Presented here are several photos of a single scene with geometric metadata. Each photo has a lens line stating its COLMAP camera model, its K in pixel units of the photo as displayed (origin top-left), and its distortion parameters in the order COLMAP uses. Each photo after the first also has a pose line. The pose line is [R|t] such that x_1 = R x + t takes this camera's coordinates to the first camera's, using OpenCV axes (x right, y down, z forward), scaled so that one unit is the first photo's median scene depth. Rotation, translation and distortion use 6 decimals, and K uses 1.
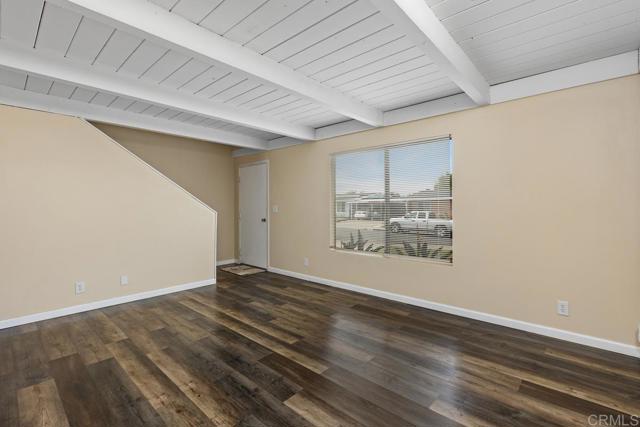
lens RADIAL K [[284.9, 0, 320.8], [0, 284.9, 210.8], [0, 0, 1]] dist [0.001970, 0.000382]
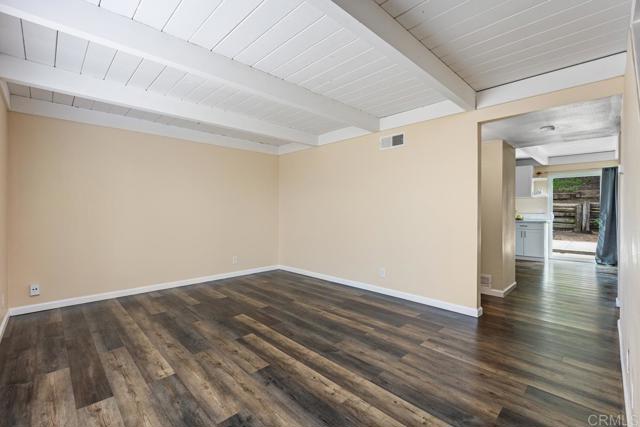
lens RADIAL K [[284.9, 0, 319.4], [0, 284.9, 211.5], [0, 0, 1]] dist [0.001970, 0.000382]
pose [[-0.997292, 0.003009, 0.073482, -0.406468], [0.004577, 0.999765, 0.021183, -0.012498], [-0.073401, 0.021461, -0.997072, 1.900124]]
